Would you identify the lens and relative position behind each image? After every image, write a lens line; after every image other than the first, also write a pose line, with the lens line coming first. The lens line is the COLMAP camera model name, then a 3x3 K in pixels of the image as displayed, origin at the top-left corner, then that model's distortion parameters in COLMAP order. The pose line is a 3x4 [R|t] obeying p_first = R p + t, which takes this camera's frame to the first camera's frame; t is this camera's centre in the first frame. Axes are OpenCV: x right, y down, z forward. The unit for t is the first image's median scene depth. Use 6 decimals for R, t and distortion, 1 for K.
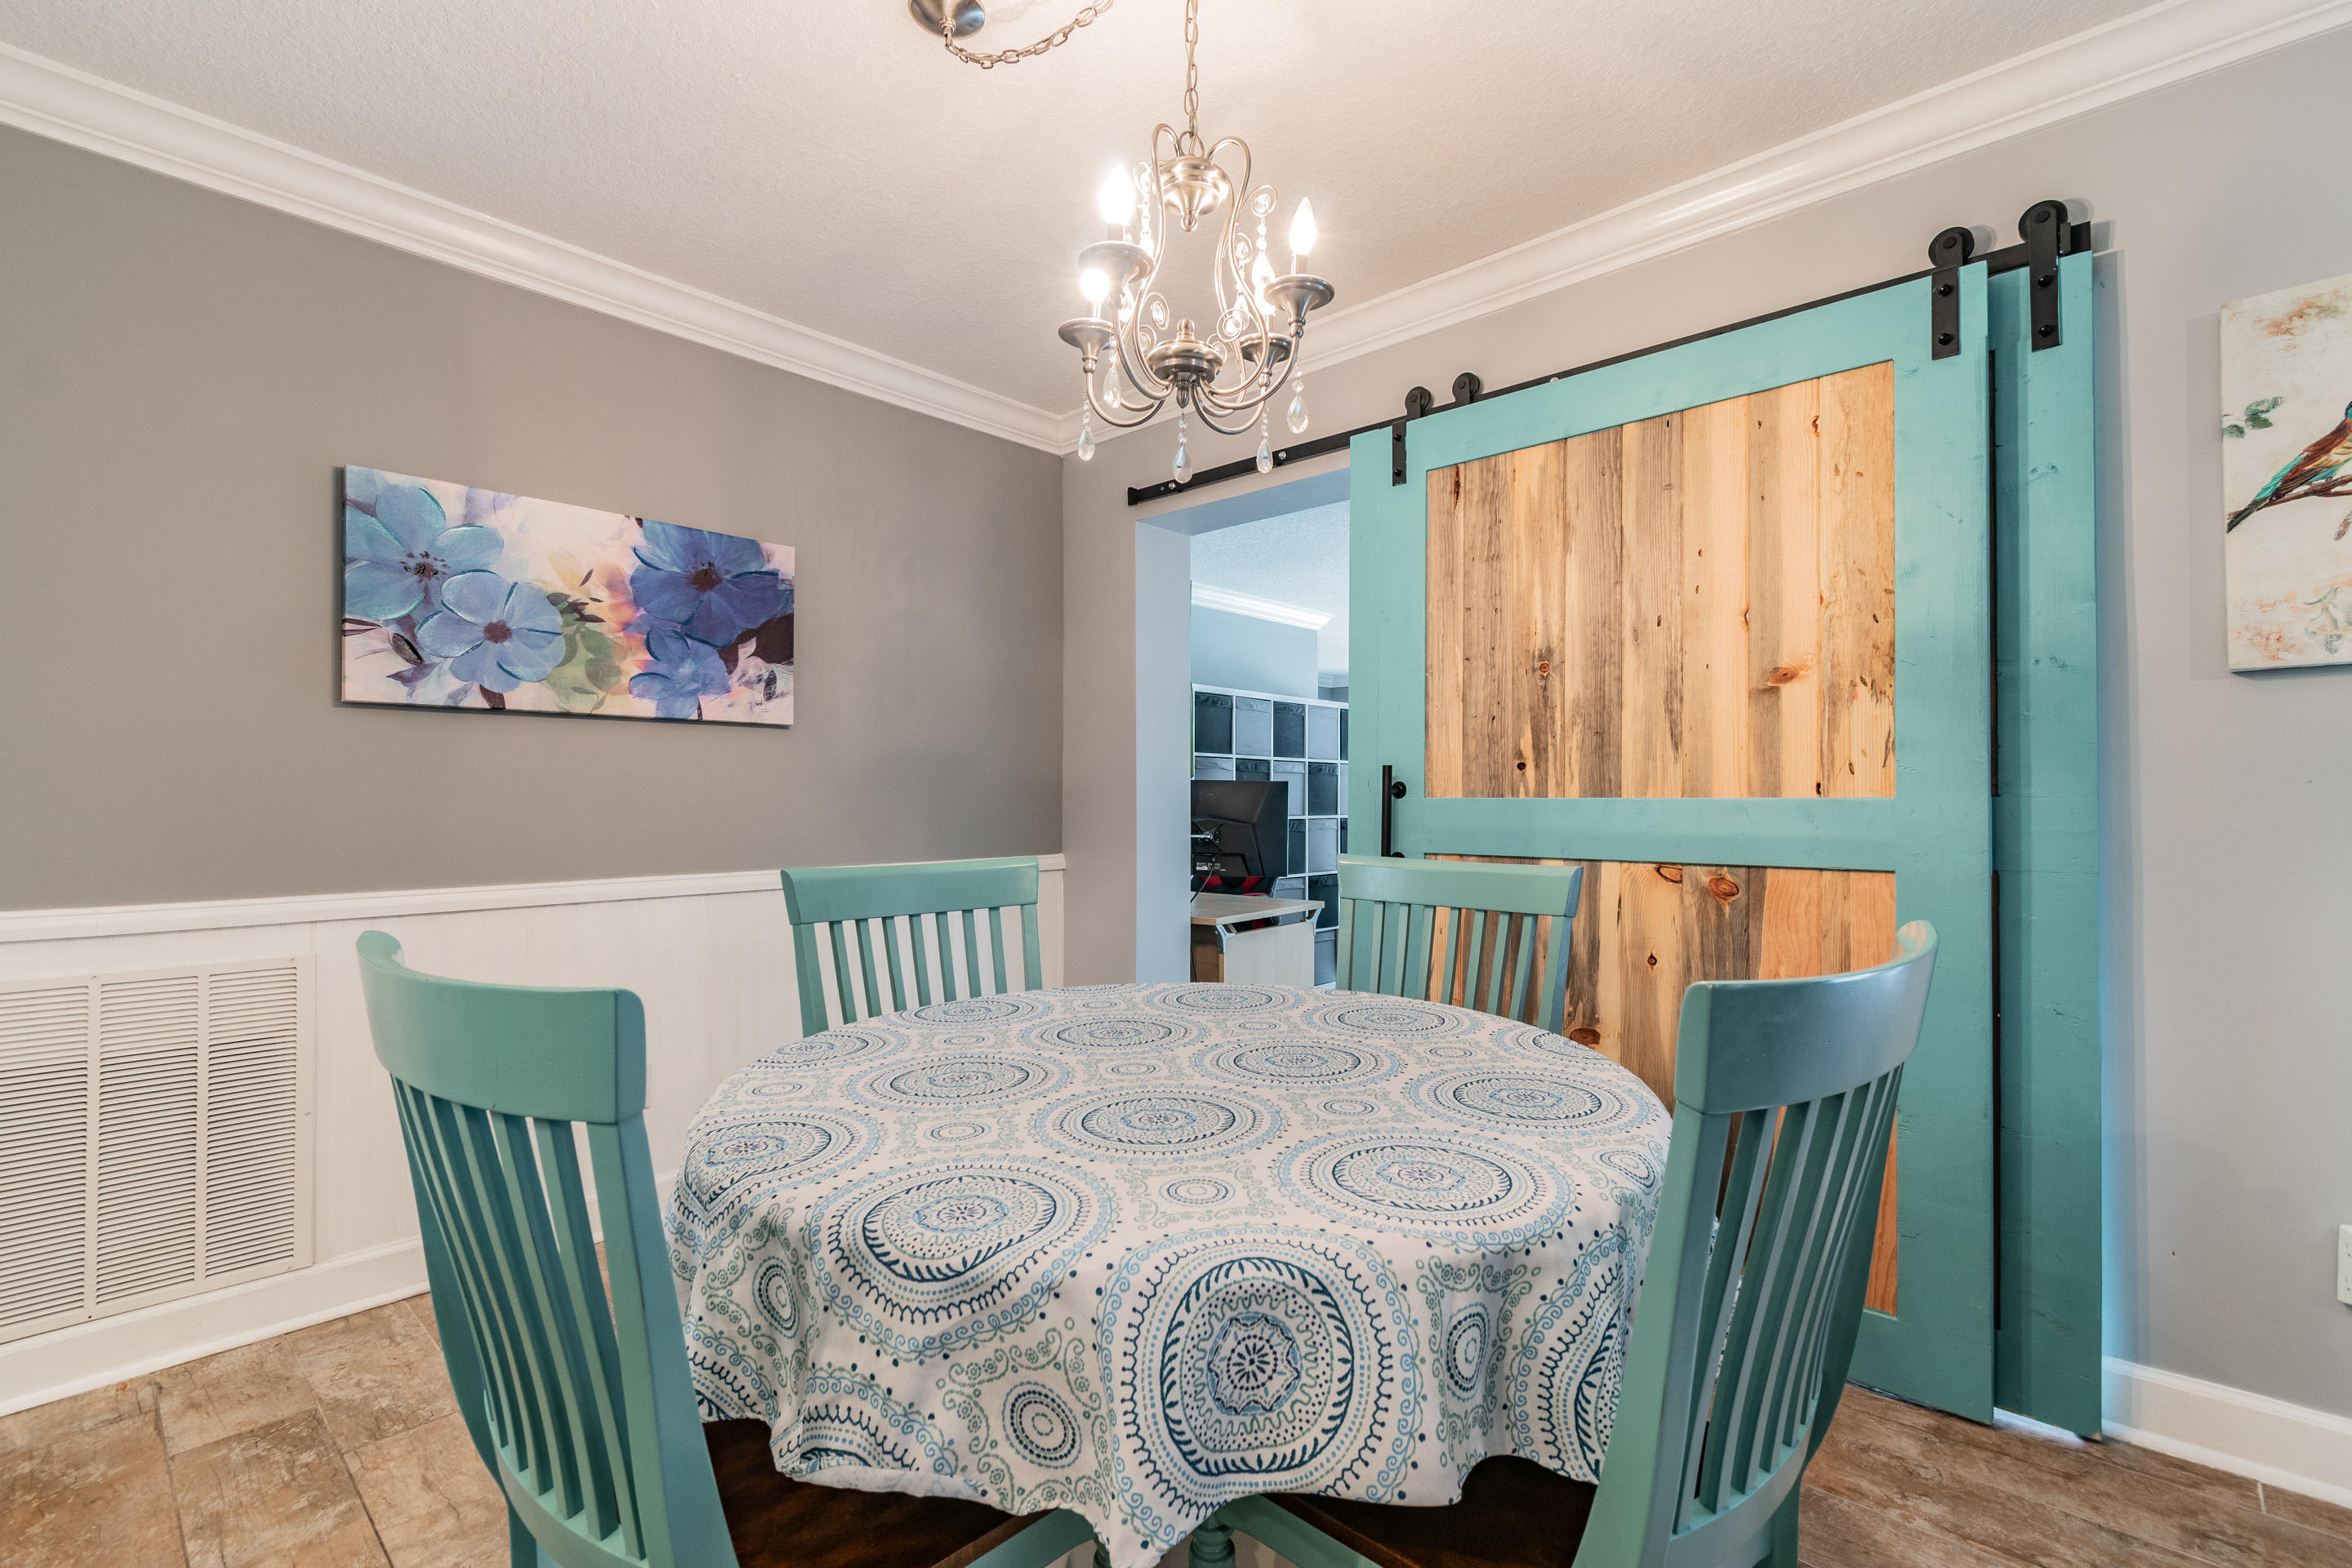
lens RADIAL K [[1090.3, 0, 1183.8], [0, 1090.3, 786.5], [0, 0, 1]] dist [0.002092, -0.001480]
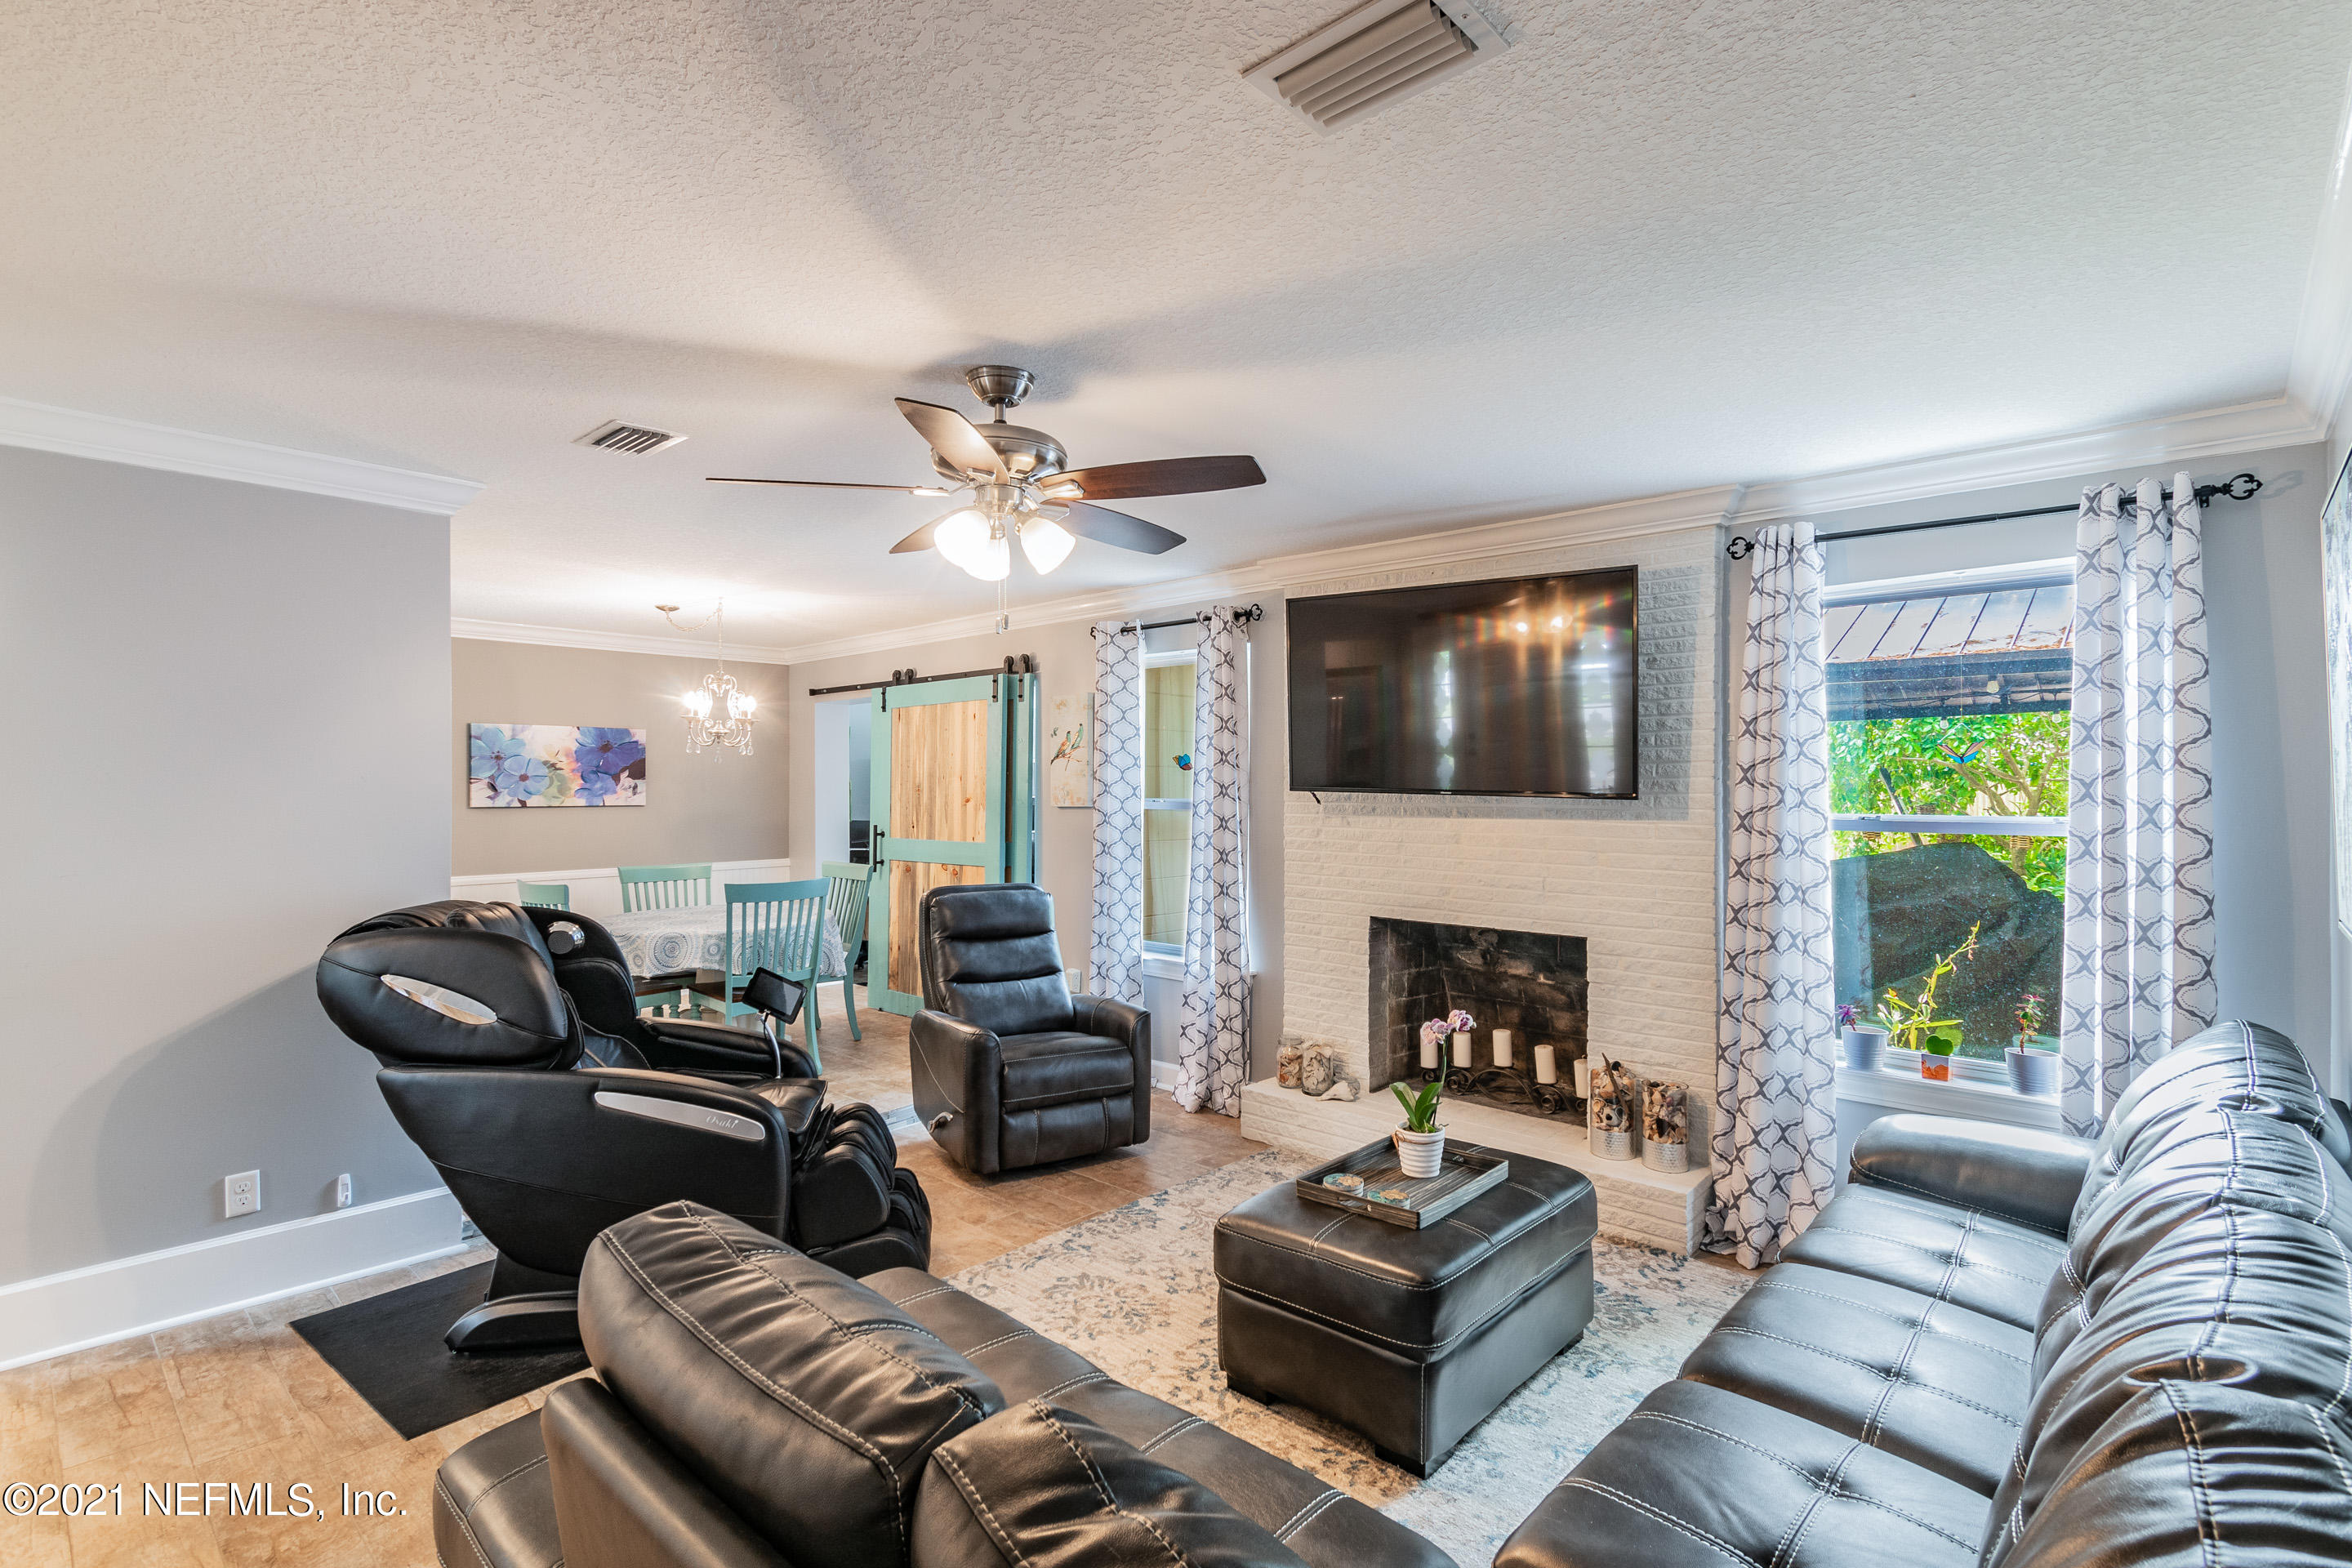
lens RADIAL K [[1090.3, 0, 1168.5], [0, 1090.3, 785.9], [0, 0, 1]] dist [0.002092, -0.001480]
pose [[0.999873, -0.001390, 0.015887, 0.840649], [0.001311, 0.999987, 0.004956, -0.123776], [-0.015893, -0.004934, 0.999862, -1.572672]]
